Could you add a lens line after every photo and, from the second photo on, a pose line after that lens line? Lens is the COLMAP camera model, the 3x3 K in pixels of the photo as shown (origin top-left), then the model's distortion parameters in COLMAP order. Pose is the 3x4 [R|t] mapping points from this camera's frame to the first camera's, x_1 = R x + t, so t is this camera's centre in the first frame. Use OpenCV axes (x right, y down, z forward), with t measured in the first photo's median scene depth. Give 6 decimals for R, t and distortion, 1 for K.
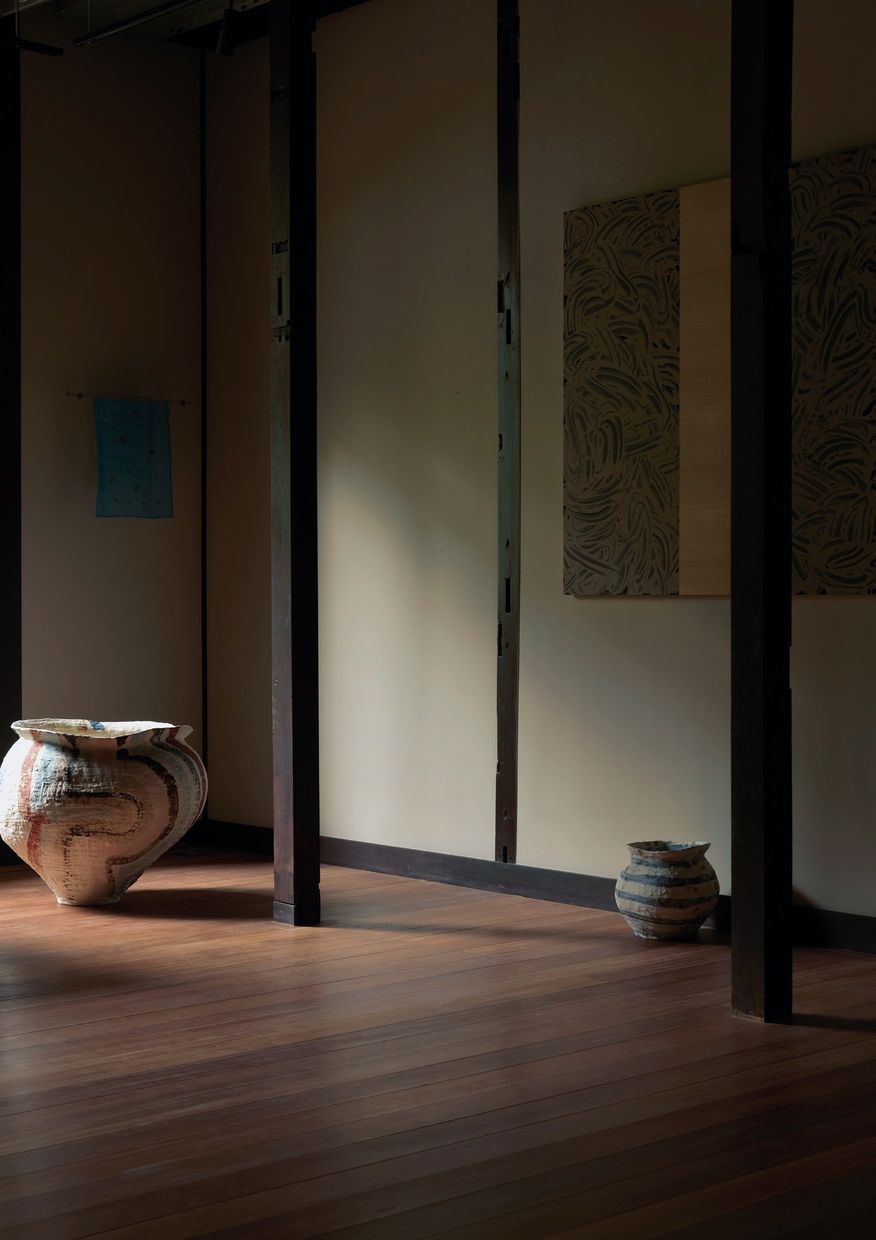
lens RADIAL K [[2017.7, 0, 439.6], [0, 2017.7, 576.9], [0, 0, 1]] dist [-0.007774, -0.032211]
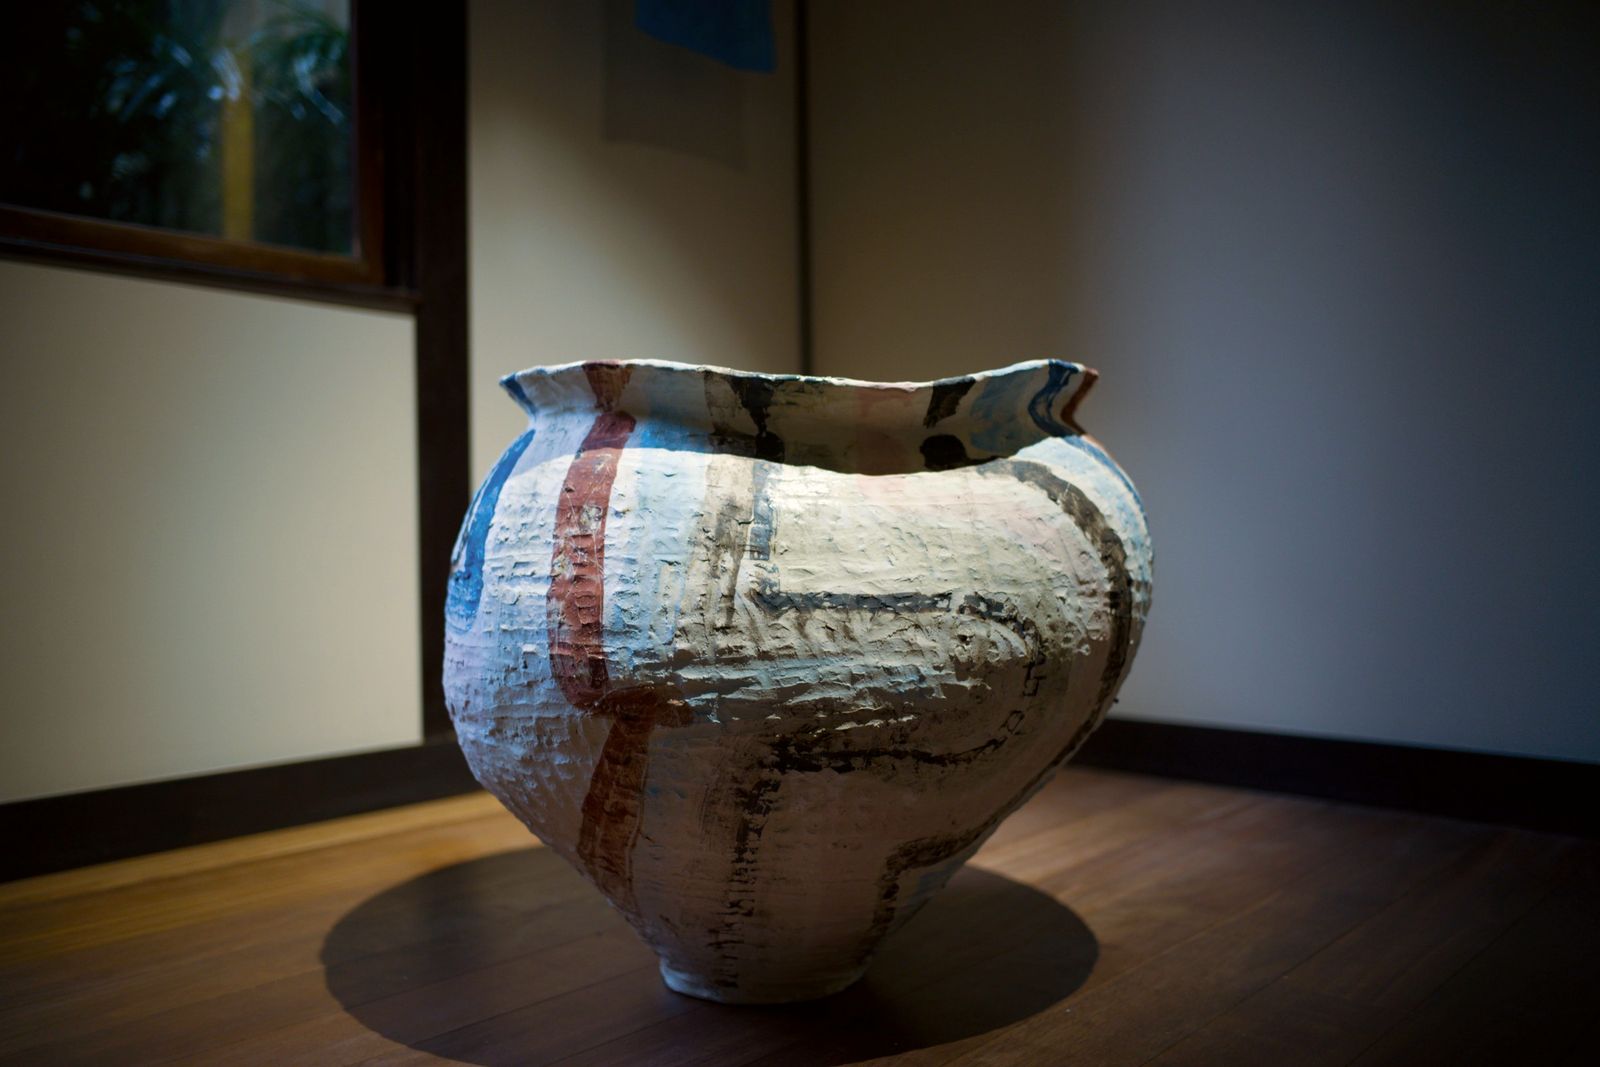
lens RADIAL K [[1258.9, 0, 800.0], [0, 1258.9, 533.5], [0, 0, 1]] dist [0.001729, 0.000402]
pose [[0.994127, -0.005969, 0.108056, -0.195686], [0.005513, 0.999975, 0.004517, 0.098155], [-0.108081, -0.003895, 0.994135, 0.843384]]
